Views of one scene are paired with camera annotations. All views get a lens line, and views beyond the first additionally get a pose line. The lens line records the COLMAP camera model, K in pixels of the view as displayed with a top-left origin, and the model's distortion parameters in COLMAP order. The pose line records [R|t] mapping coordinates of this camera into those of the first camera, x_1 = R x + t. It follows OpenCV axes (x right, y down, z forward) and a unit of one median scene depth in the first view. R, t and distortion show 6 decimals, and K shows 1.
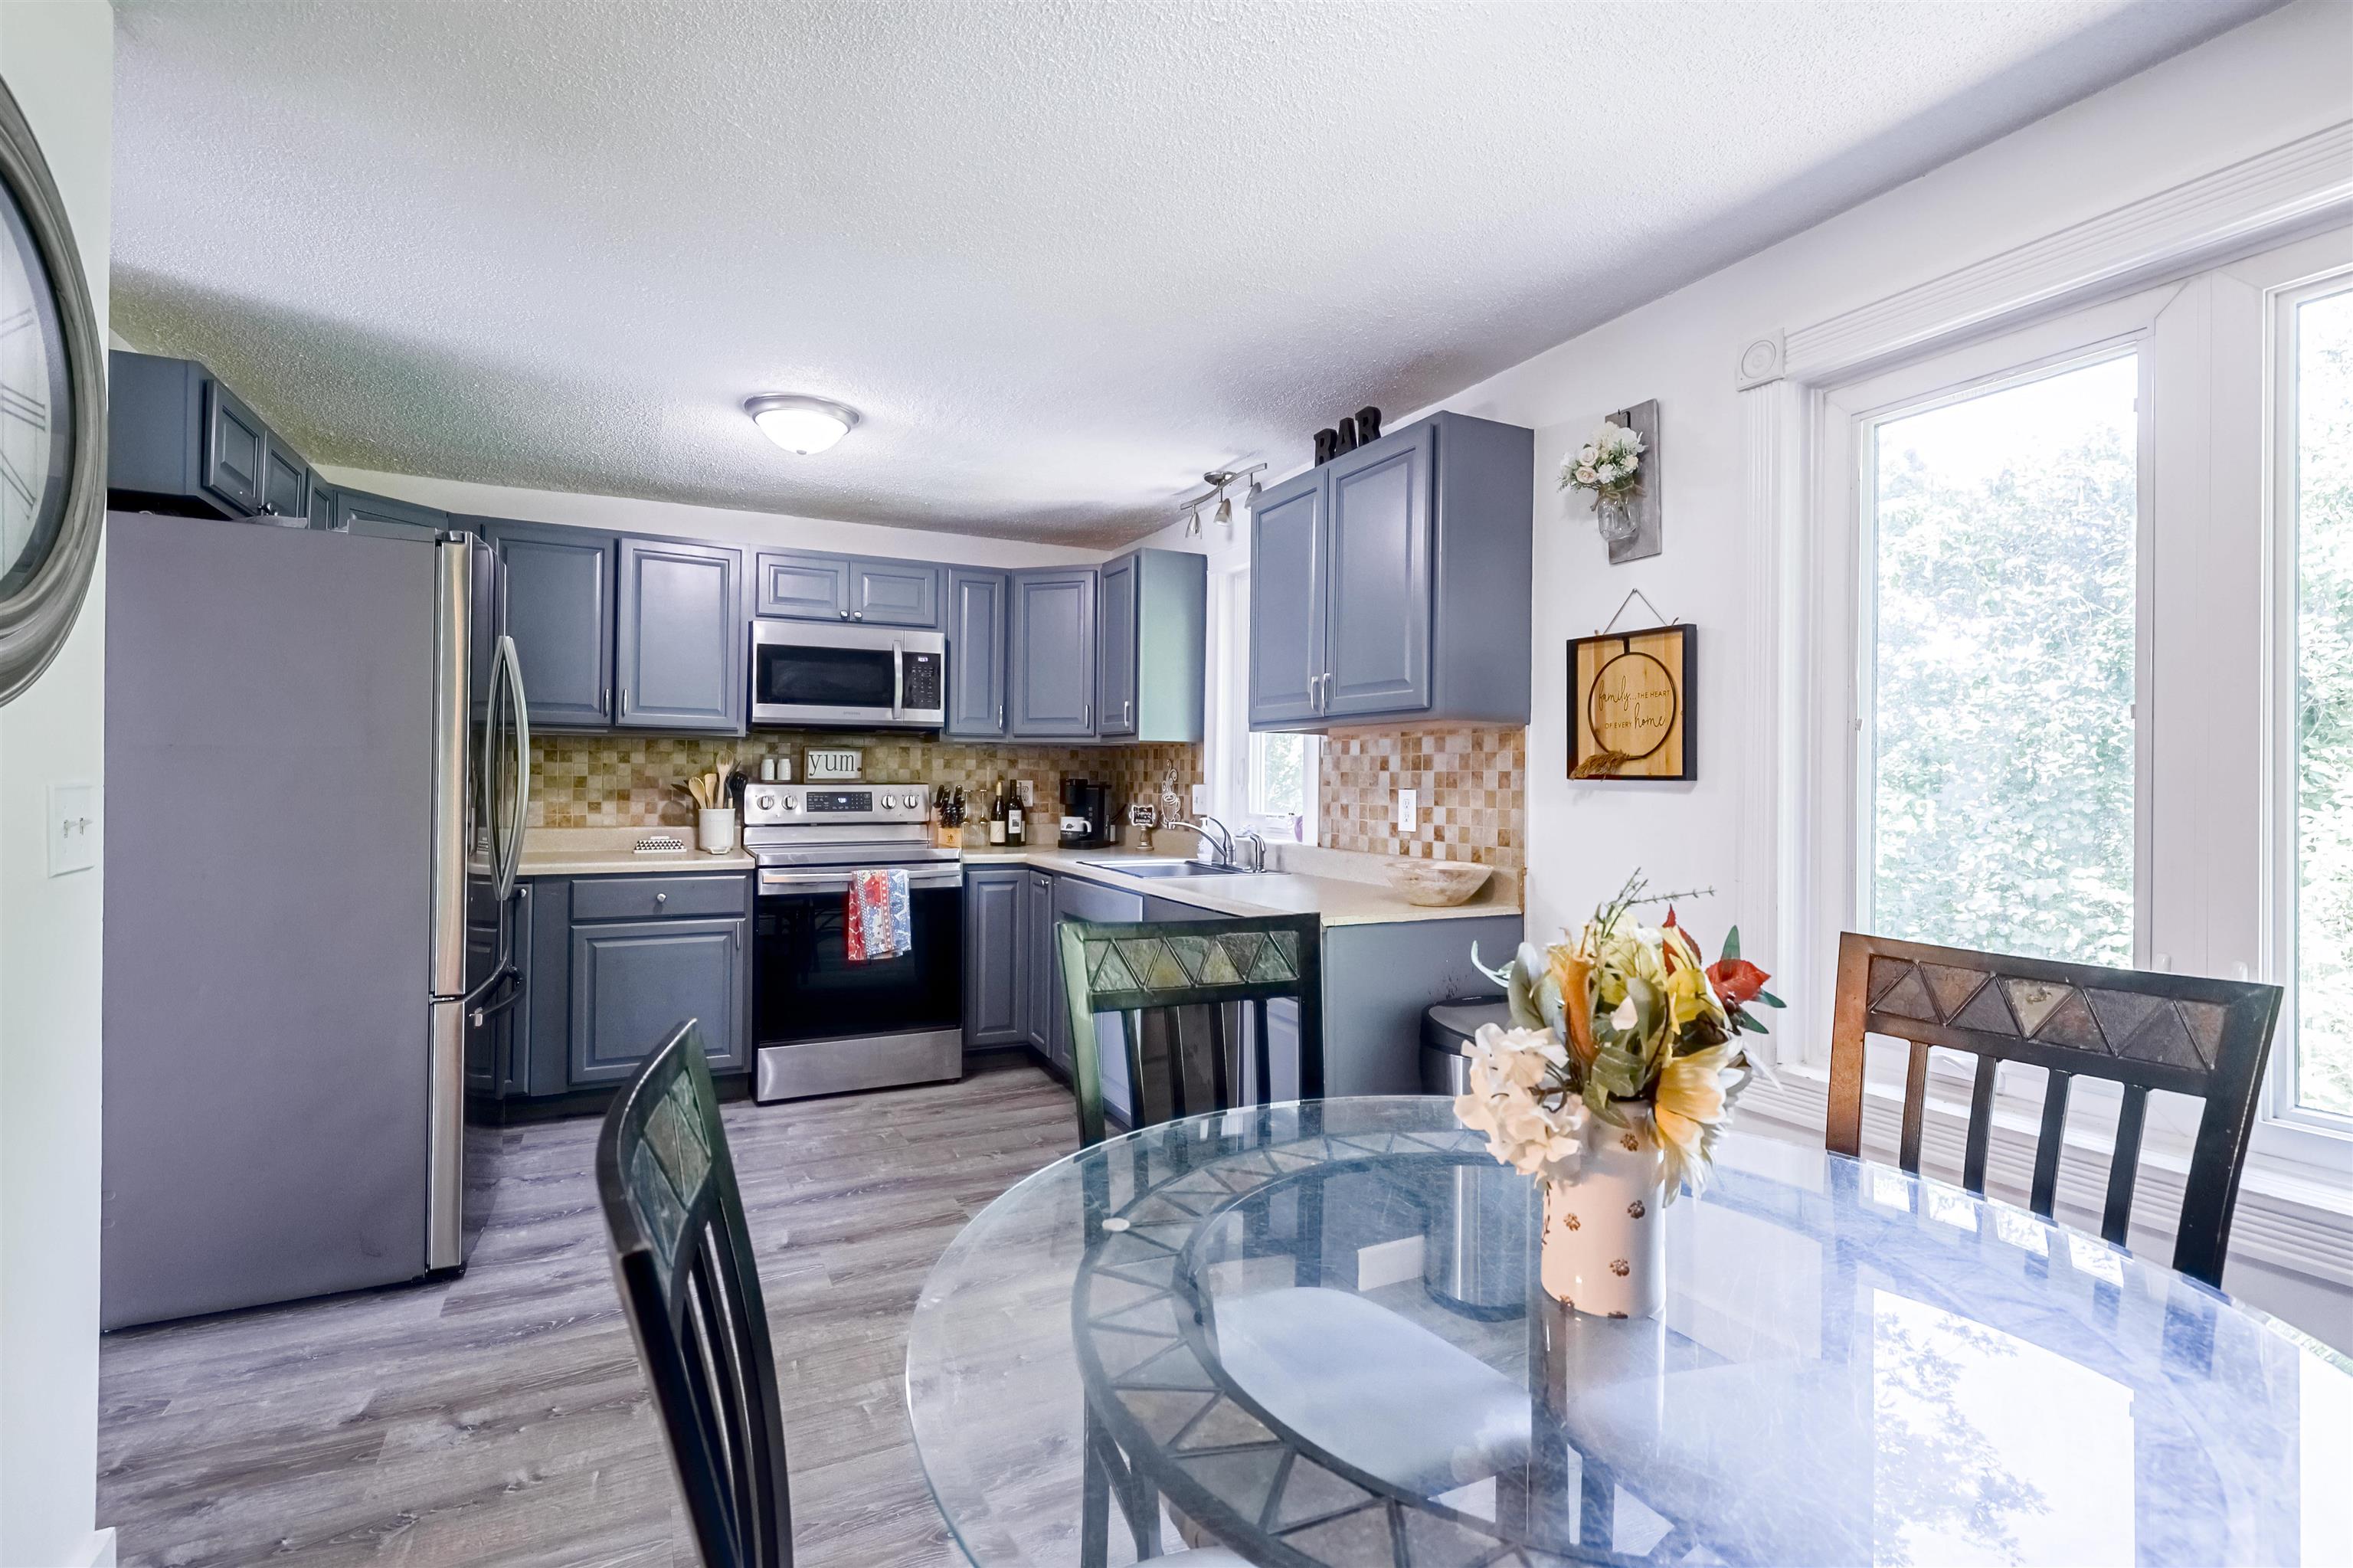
lens RADIAL K [[1079.9, 0, 1168.7], [0, 1079.9, 779.7], [0, 0, 1]] dist [0.002548, -0.000736]
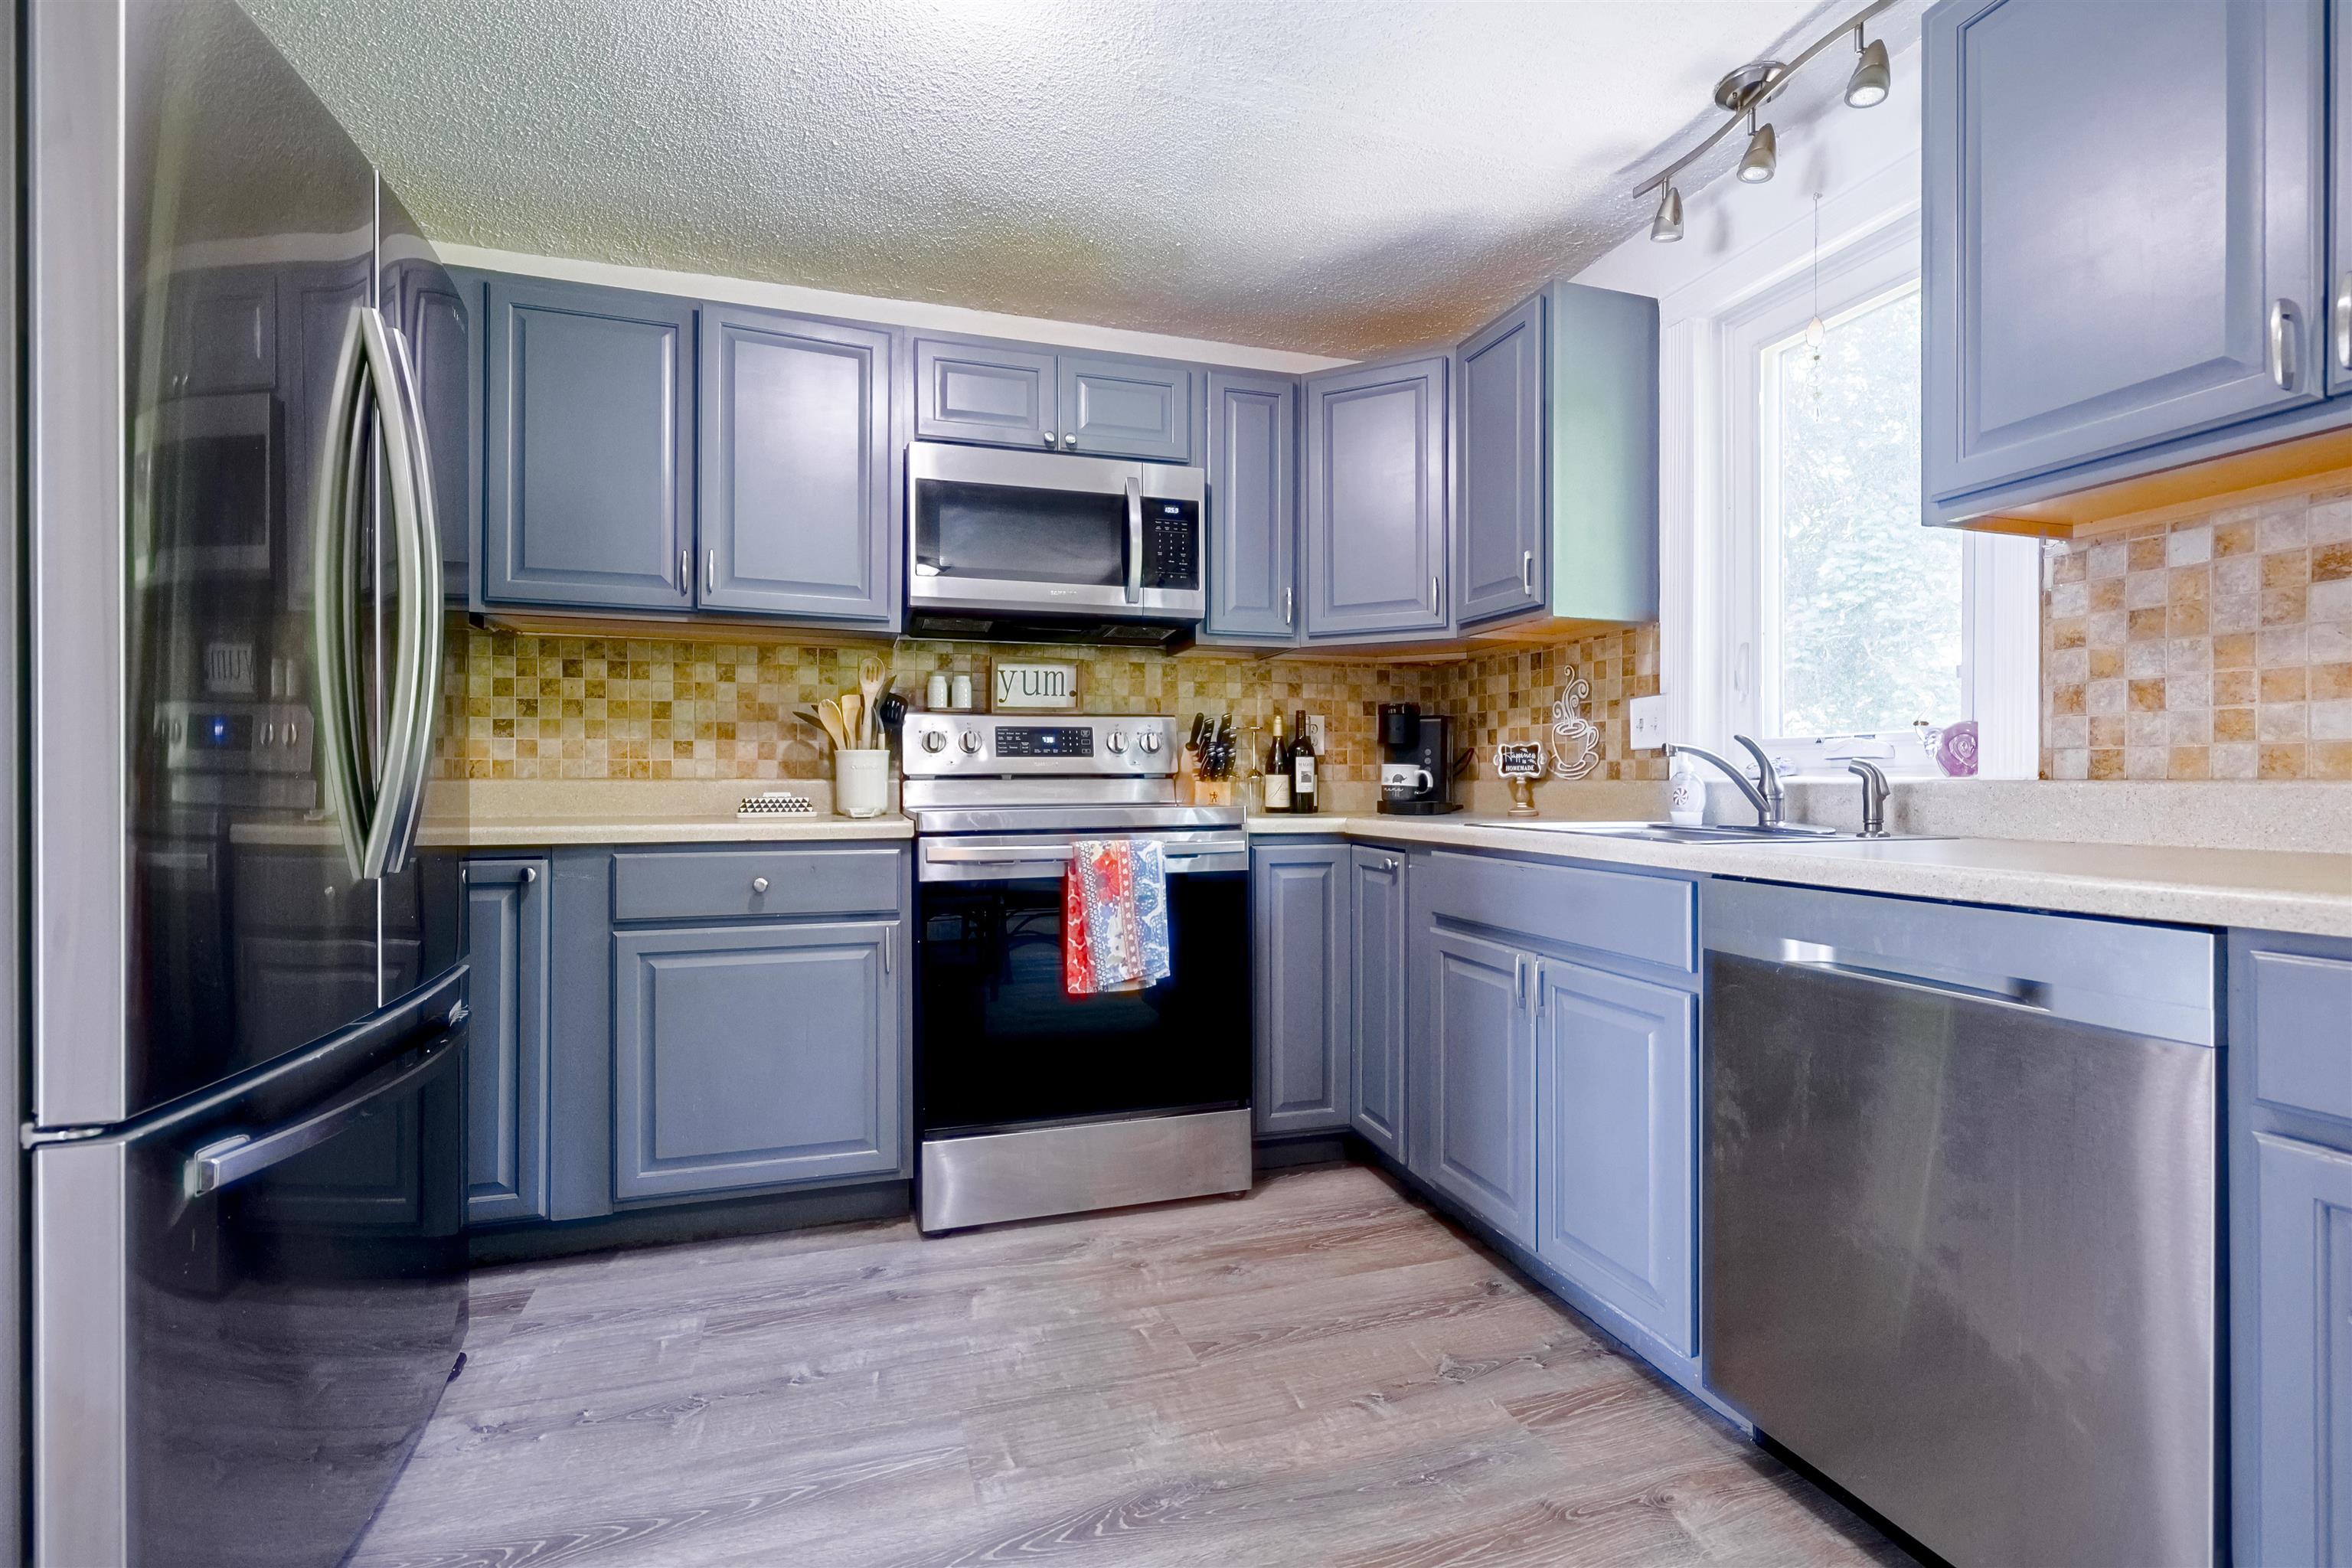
lens RADIAL K [[1079.4, 0, 1176.6], [0, 1079.4, 782.3], [0, 0, 1]] dist [0.002548, -0.000736]
pose [[0.988375, -0.011593, -0.151593, -0.139065], [0.011369, 0.999933, -0.002346, 0.050850], [0.151610, 0.000595, 0.988440, 0.402721]]
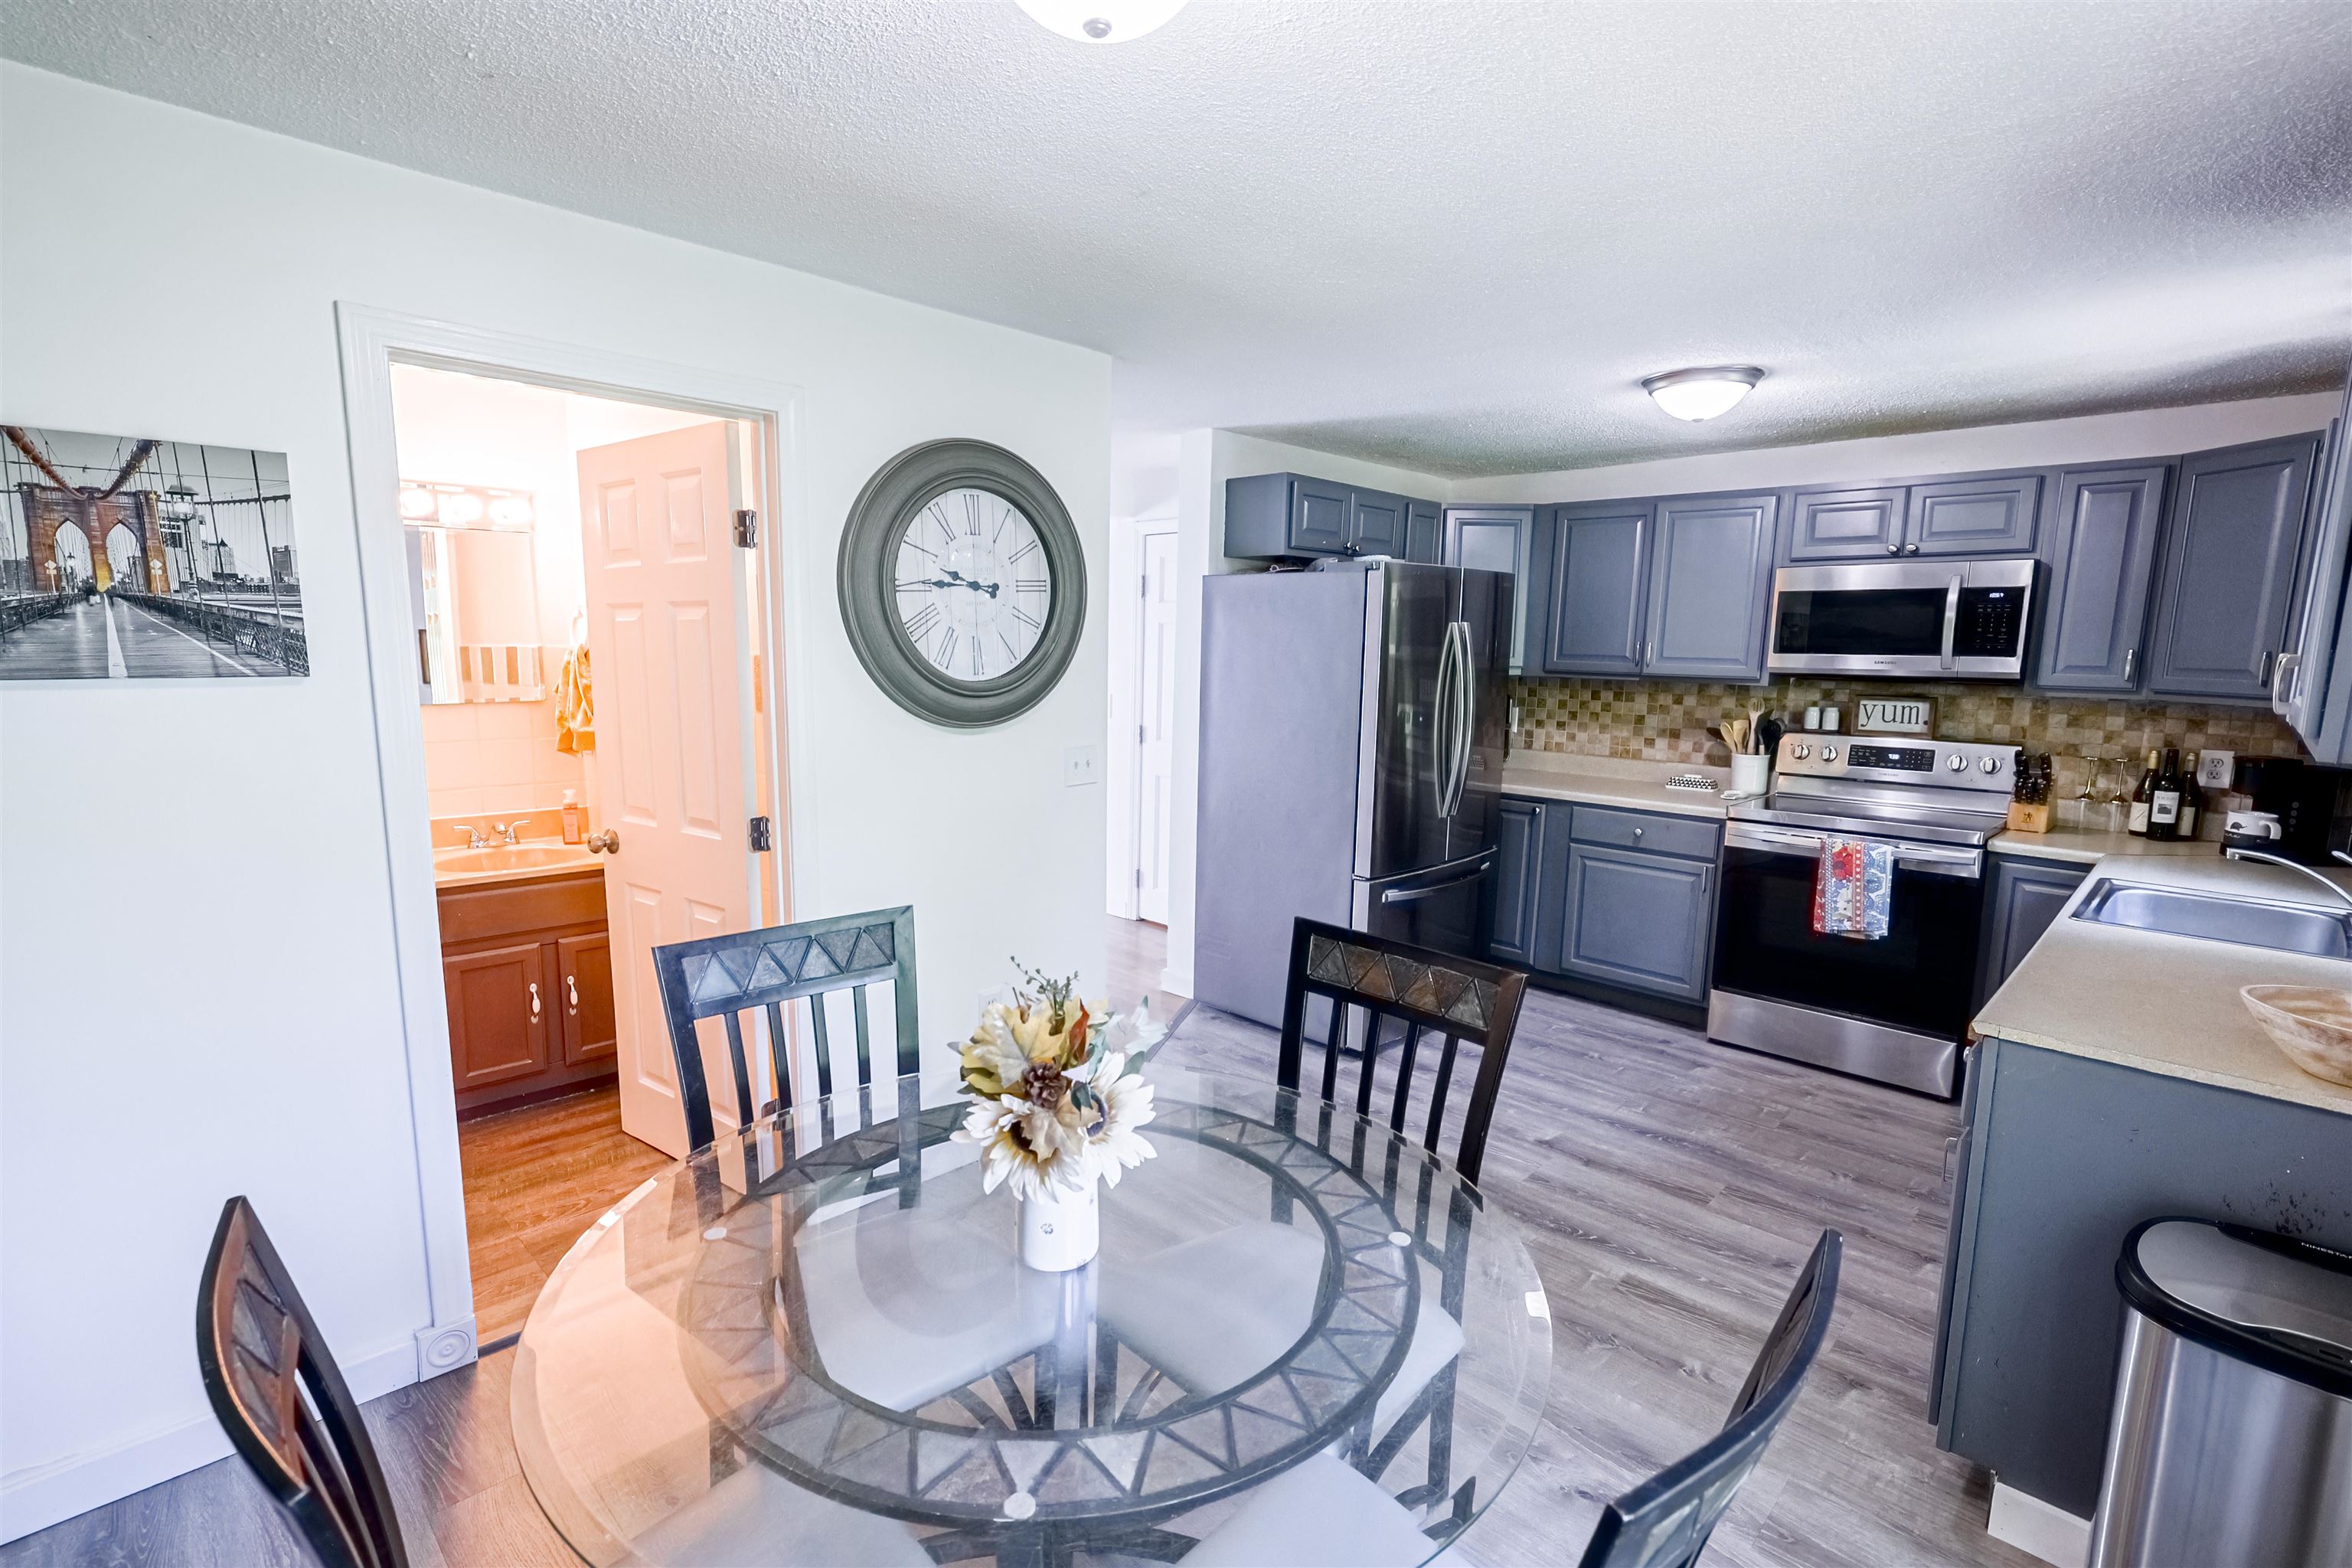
lens RADIAL K [[1079.4, 0, 1136.2], [0, 1079.4, 791.6], [0, 0, 1]] dist [0.002548, -0.000736]
pose [[0.314679, 0.131784, -0.940006, 0.372248], [-0.014687, 0.990873, 0.133998, -0.067824], [0.949085, -0.028360, 0.313742, 0.133798]]
